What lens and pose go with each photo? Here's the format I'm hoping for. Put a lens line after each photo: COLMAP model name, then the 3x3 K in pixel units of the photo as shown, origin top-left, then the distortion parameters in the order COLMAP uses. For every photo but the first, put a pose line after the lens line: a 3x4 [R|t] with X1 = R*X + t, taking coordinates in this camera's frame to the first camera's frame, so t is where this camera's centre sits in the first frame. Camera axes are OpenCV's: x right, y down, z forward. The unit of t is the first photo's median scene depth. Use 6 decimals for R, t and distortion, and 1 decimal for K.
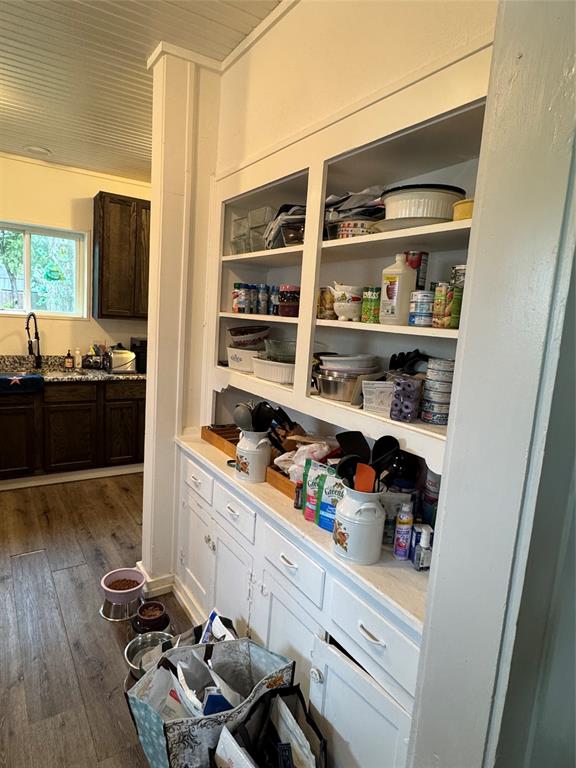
lens RADIAL K [[448.7, 0, 287.9], [0, 448.7, 383.0], [0, 0, 1]] dist [-0.006911, 0.004772]
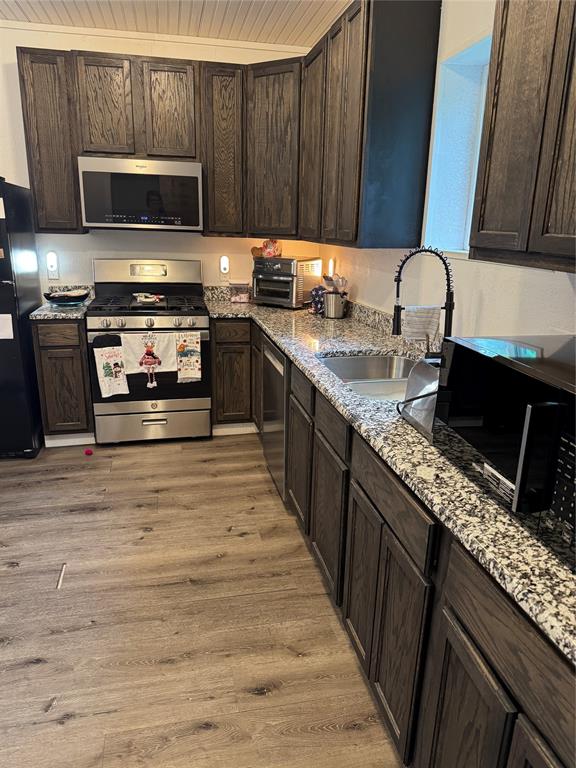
lens RADIAL K [[535.5, 0, 286.5], [0, 535.5, 385.4], [0, 0, 1]] dist [0.066846, -0.087258]
pose [[-0.353063, 0.196197, -0.914797, 0.018754], [-0.180902, 0.944999, 0.272493, -0.156848], [0.917944, 0.261695, -0.298151, 1.138072]]
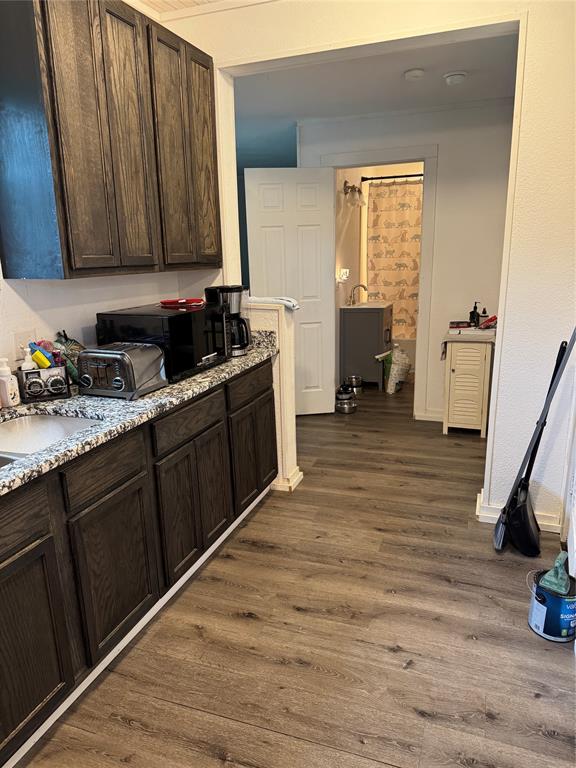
lens RADIAL K [[535.5, 0, 288.2], [0, 535.5, 385.6], [0, 0, 1]] dist [0.066846, -0.087258]
pose [[0.801321, -0.228806, 0.552750, -0.625815], [0.159297, 0.972219, 0.171508, -0.112792], [-0.576636, -0.049382, 0.815507, 0.513637]]
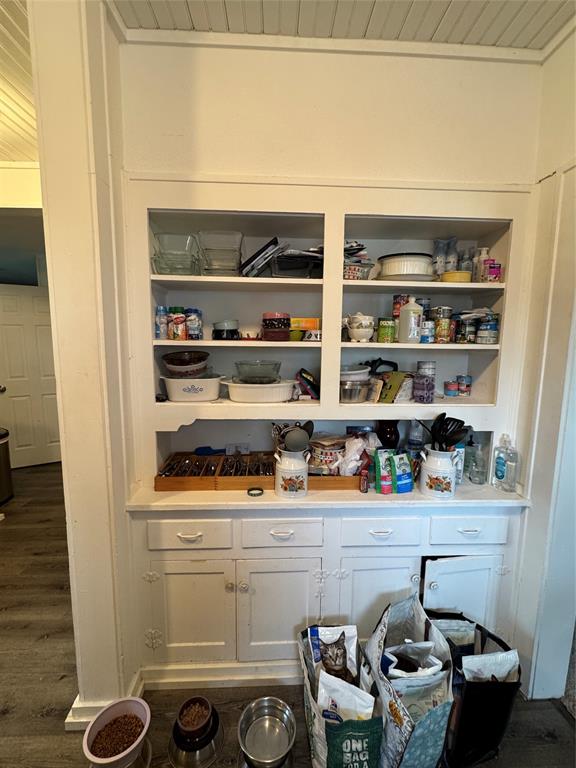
lens RADIAL K [[342.8, 0, 292.4], [0, 342.8, 384.3], [0, 0, 1]] dist [-0.004890, 0.001499]
pose [[0.506150, -0.172739, 0.844969, -0.374652], [0.147851, 0.982612, 0.112313, -0.070508], [-0.849678, 0.068083, 0.522889, 0.285850]]
